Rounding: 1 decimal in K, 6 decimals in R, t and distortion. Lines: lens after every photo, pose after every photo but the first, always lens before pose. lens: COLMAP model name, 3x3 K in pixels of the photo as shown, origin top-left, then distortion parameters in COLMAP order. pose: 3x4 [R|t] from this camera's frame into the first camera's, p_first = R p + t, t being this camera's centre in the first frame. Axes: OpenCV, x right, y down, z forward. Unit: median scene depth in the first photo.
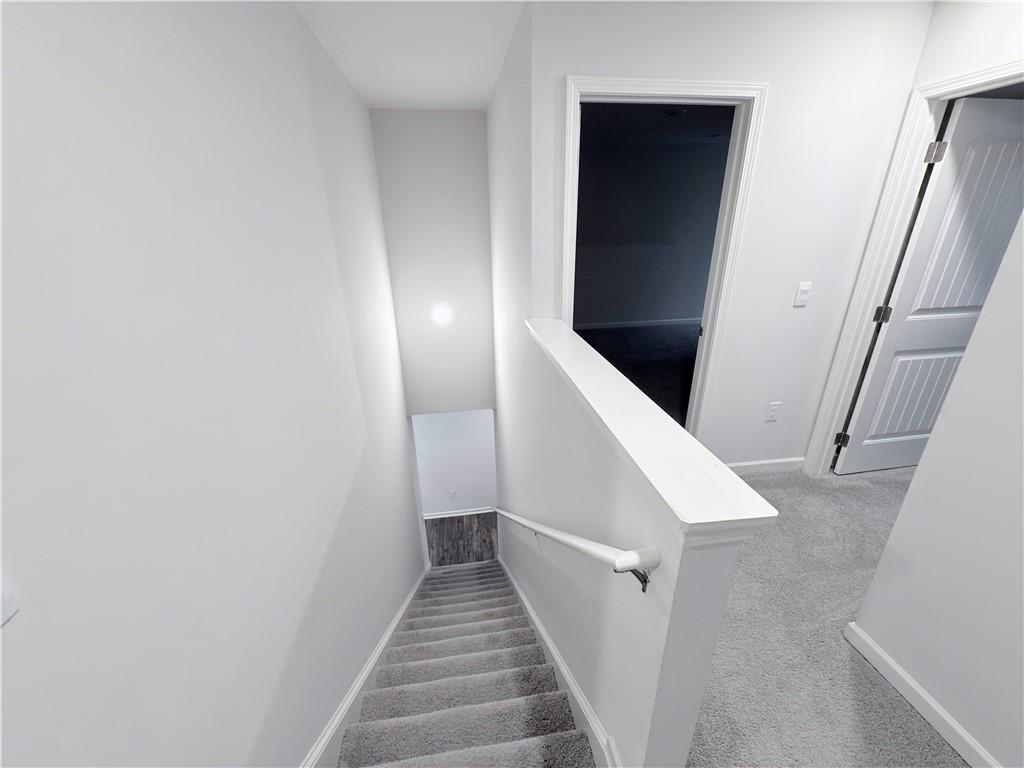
lens RADIAL K [[409.8, 0, 512.0], [0, 409.8, 384.0], [0, 0, 1]] dist [-0.000114, -0.000440]
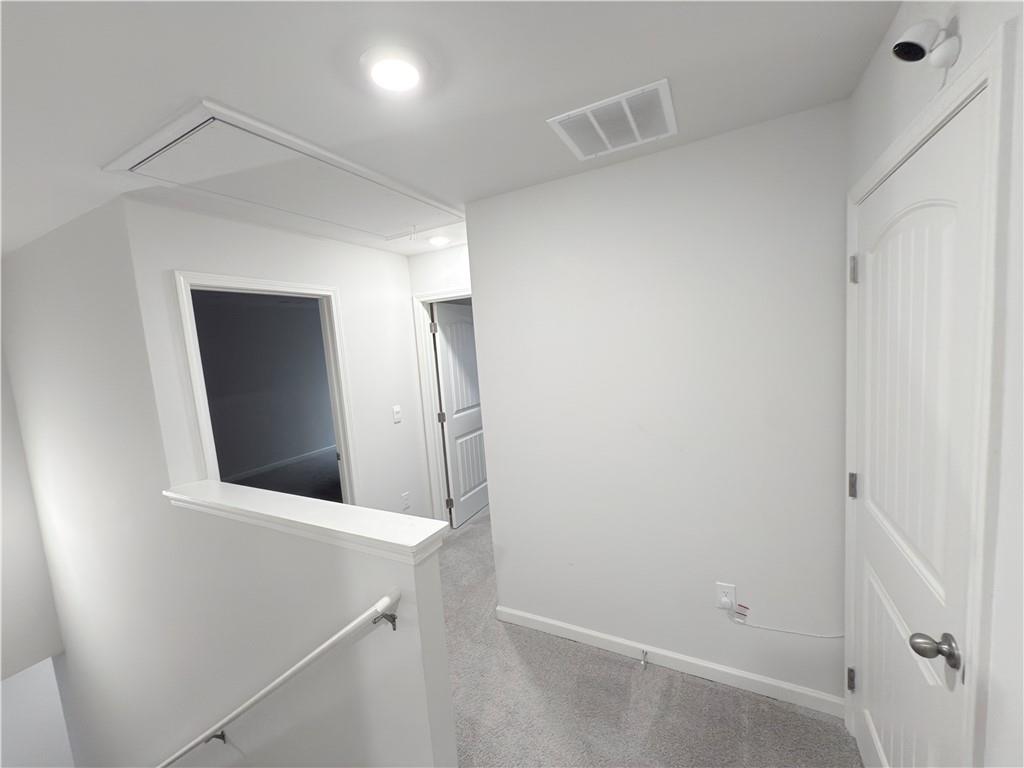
lens RADIAL K [[409.8, 0, 512.0], [0, 409.8, 384.0], [0, 0, 1]] dist [-0.000114, -0.000440]
pose [[0.586993, -0.108533, 0.802284, -0.210367], [0.361075, 0.922052, -0.139446, 0.032618], [-0.724614, 0.371538, 0.580426, -0.182779]]
